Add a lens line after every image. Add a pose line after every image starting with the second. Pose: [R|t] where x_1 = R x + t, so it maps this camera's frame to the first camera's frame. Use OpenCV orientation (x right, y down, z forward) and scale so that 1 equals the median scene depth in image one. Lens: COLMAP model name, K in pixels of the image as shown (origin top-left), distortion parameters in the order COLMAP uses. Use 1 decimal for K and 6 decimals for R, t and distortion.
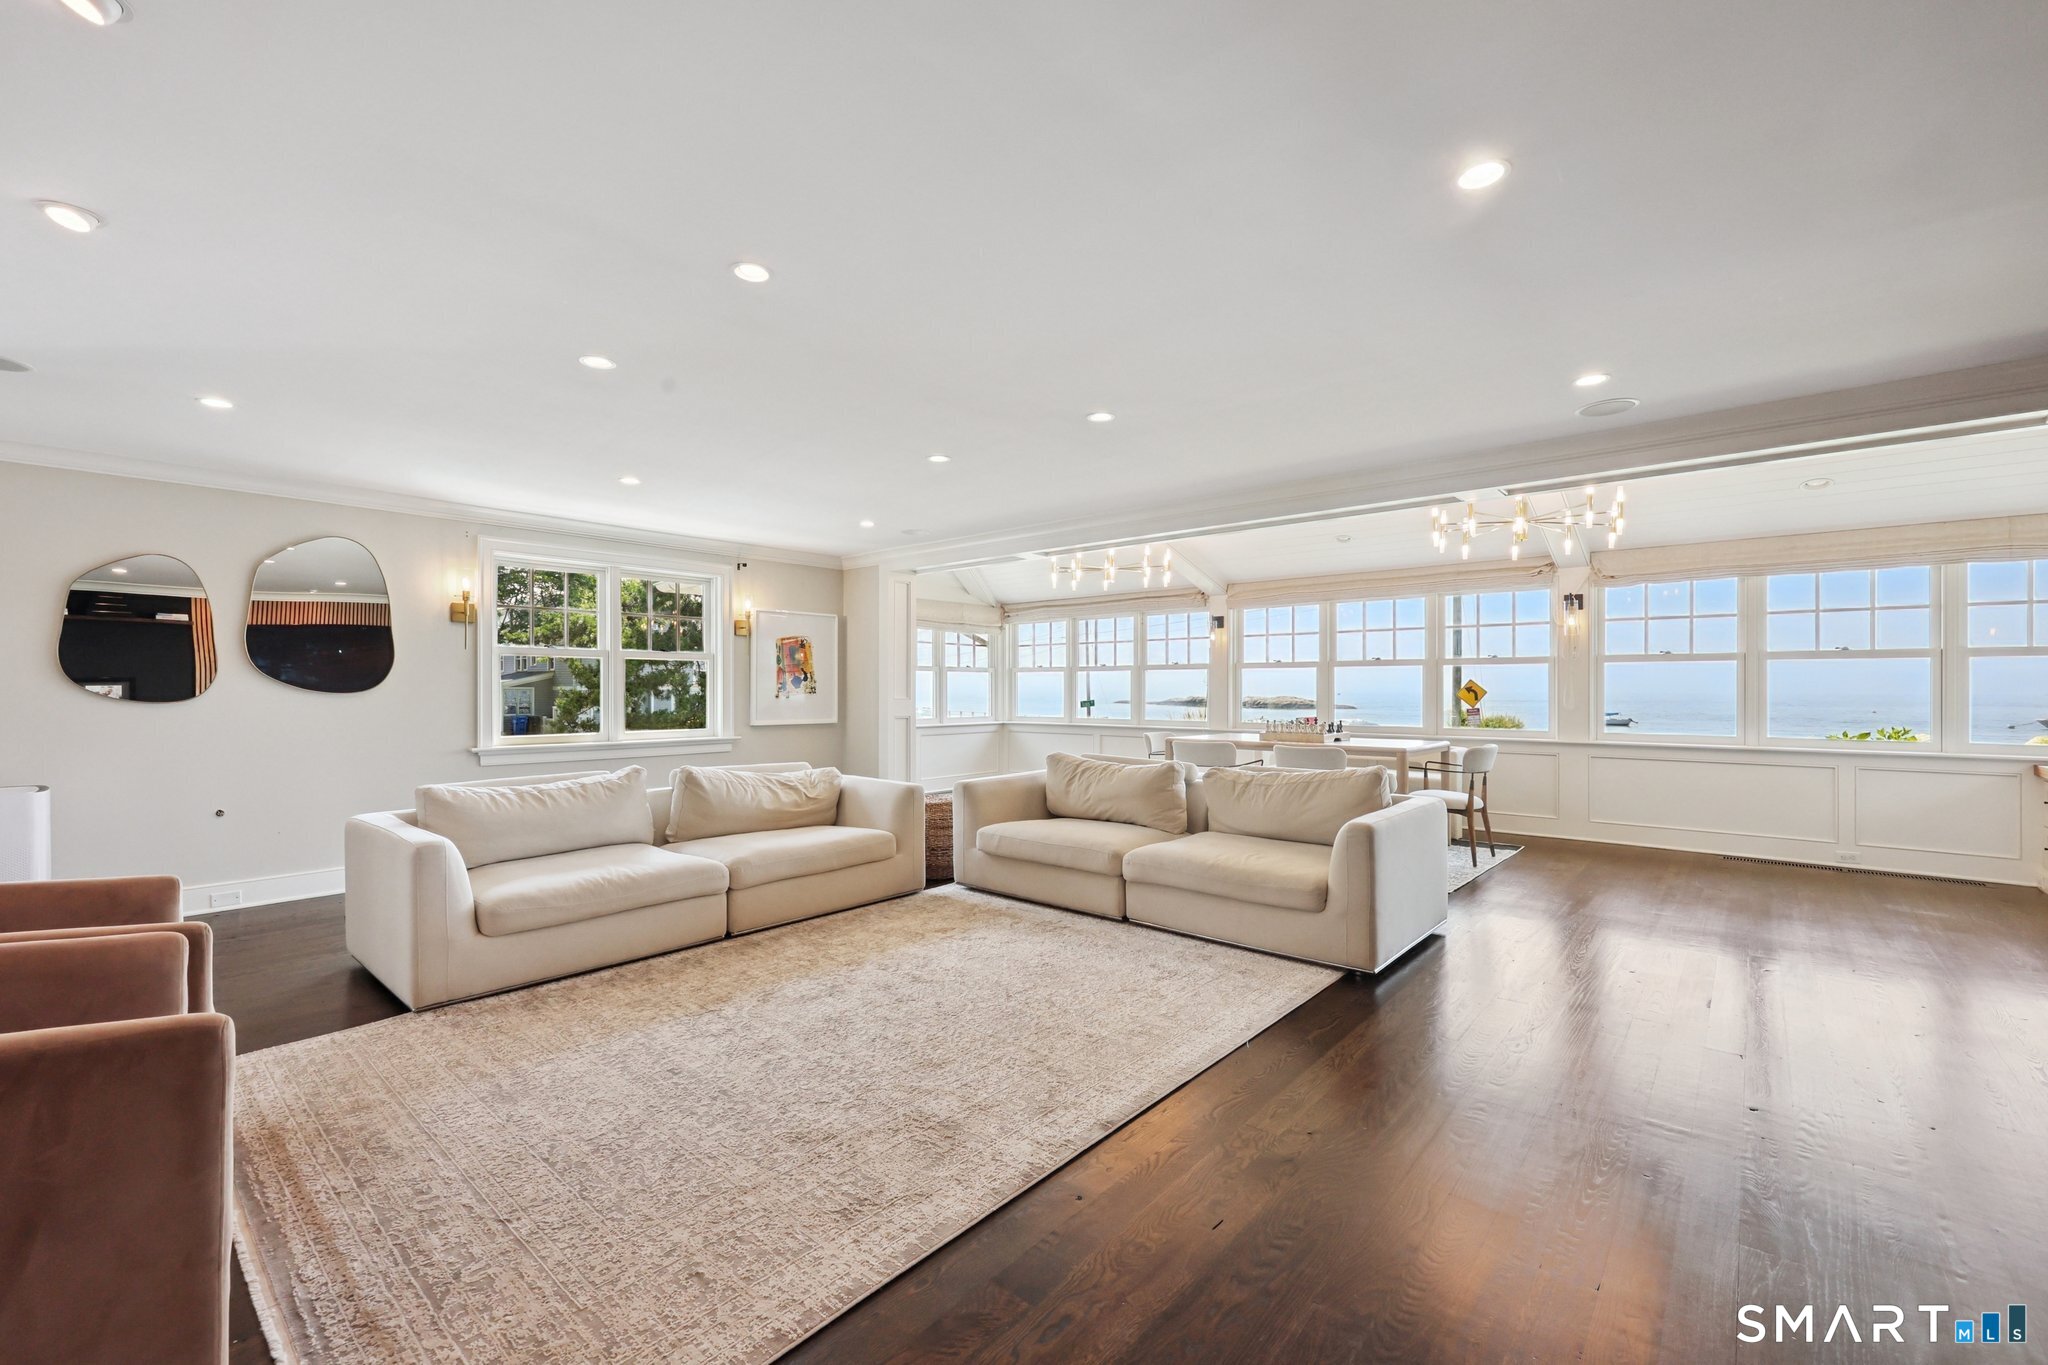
lens RADIAL K [[846.7, 0, 1024.0], [0, 846.7, 682.5], [0, 0, 1]] dist [0.000509, 0.000060]
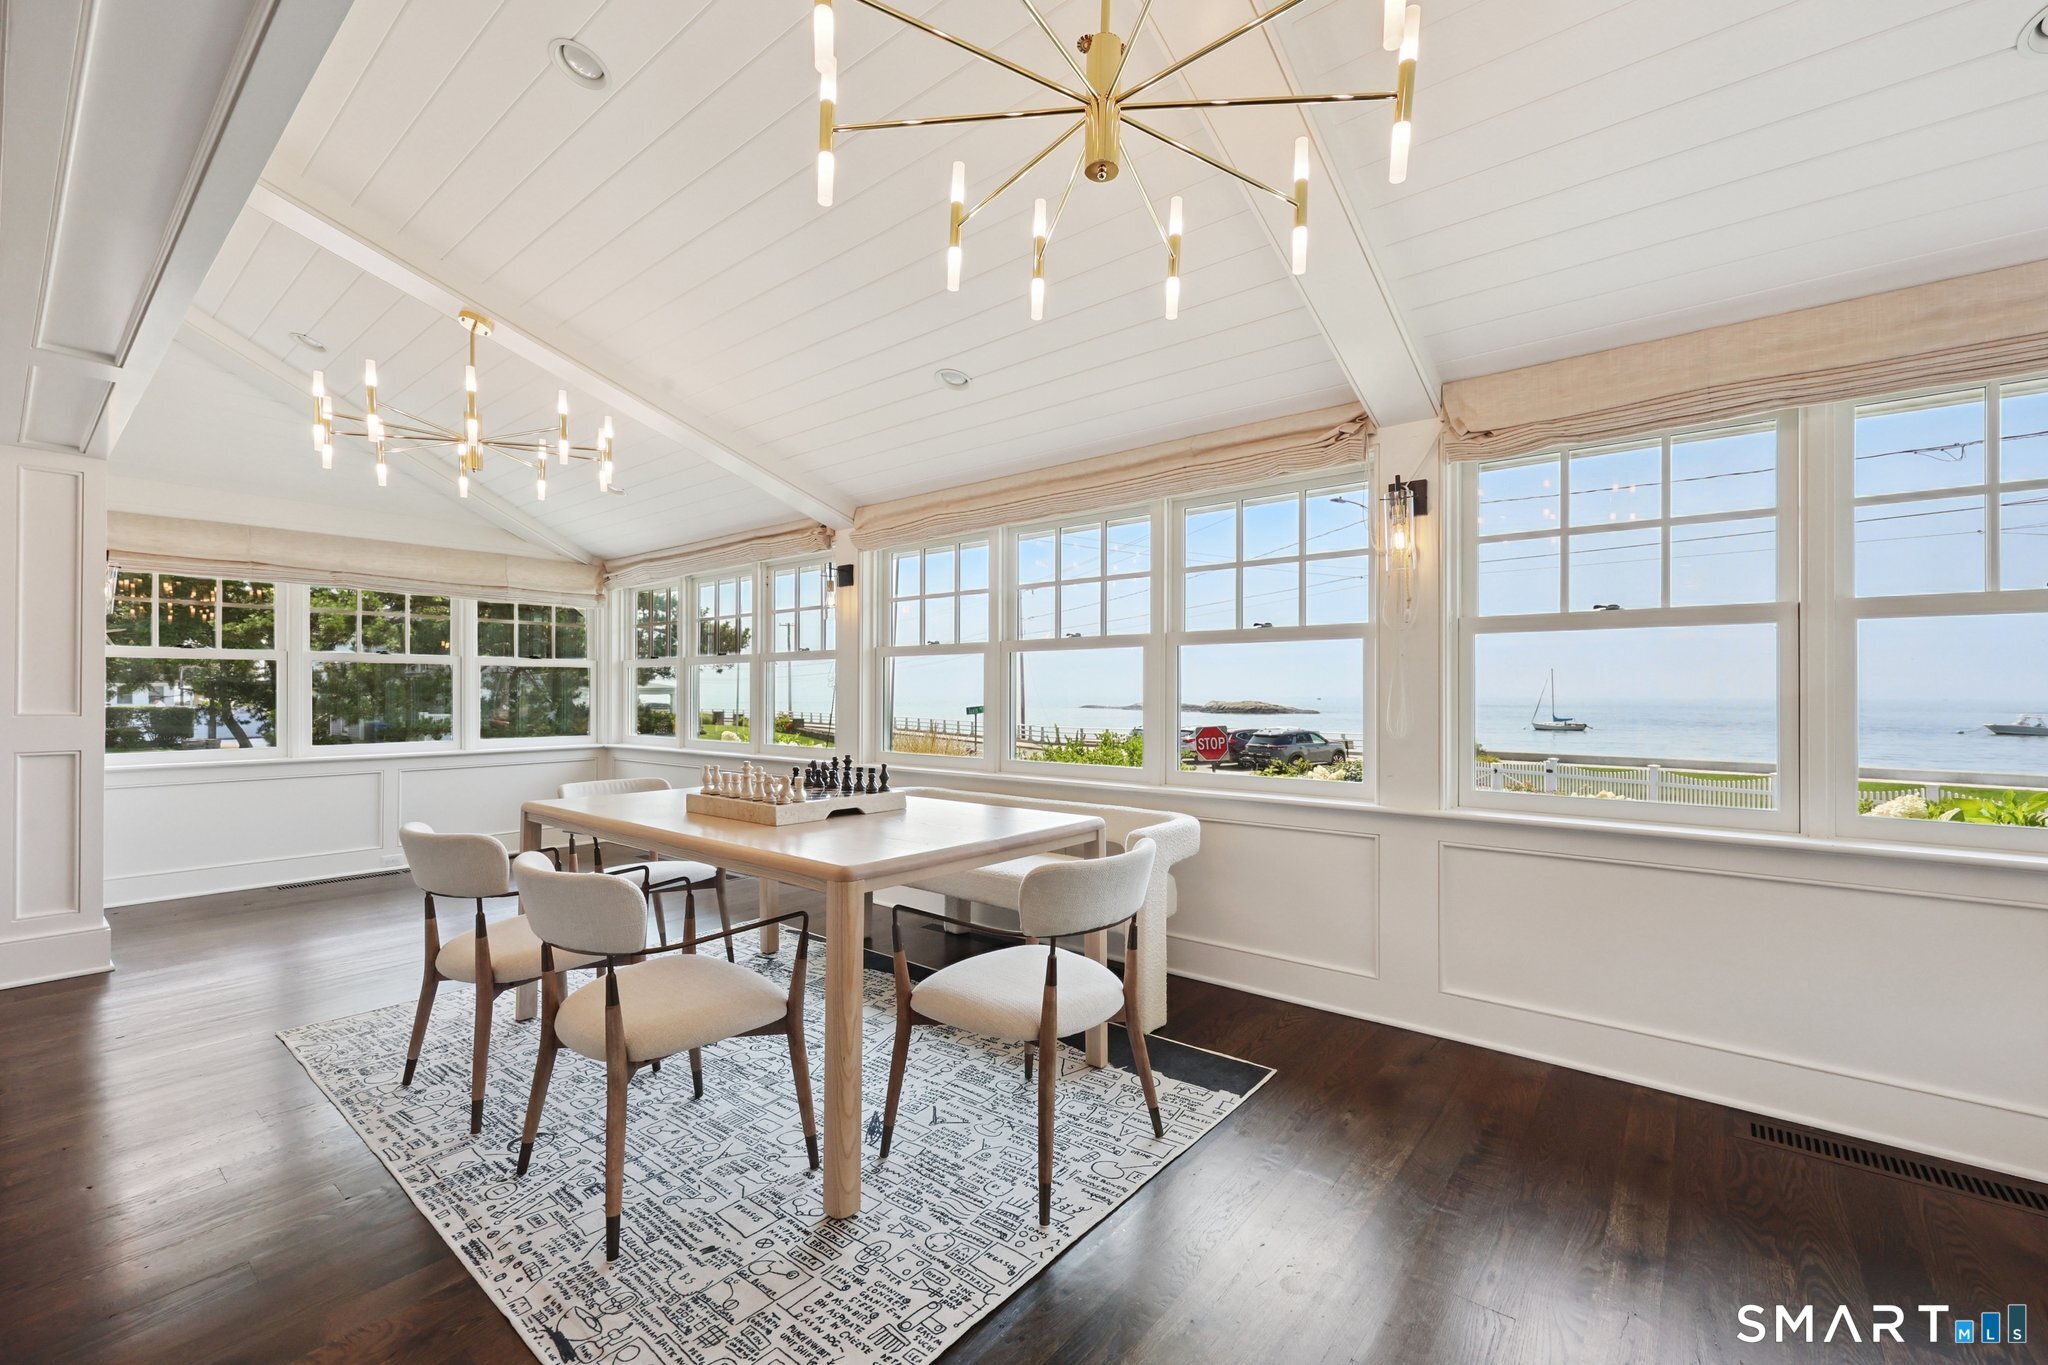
lens RADIAL K [[854.3, 0, 1029.7], [0, 854.3, 669.6], [0, 0, 1]] dist [-0.000776, -0.000119]
pose [[0.999399, -0.004971, 0.034306, 0.430263], [0.005362, 0.999922, -0.011312, -0.001935], [-0.034247, 0.011489, 0.999347, 0.554495]]
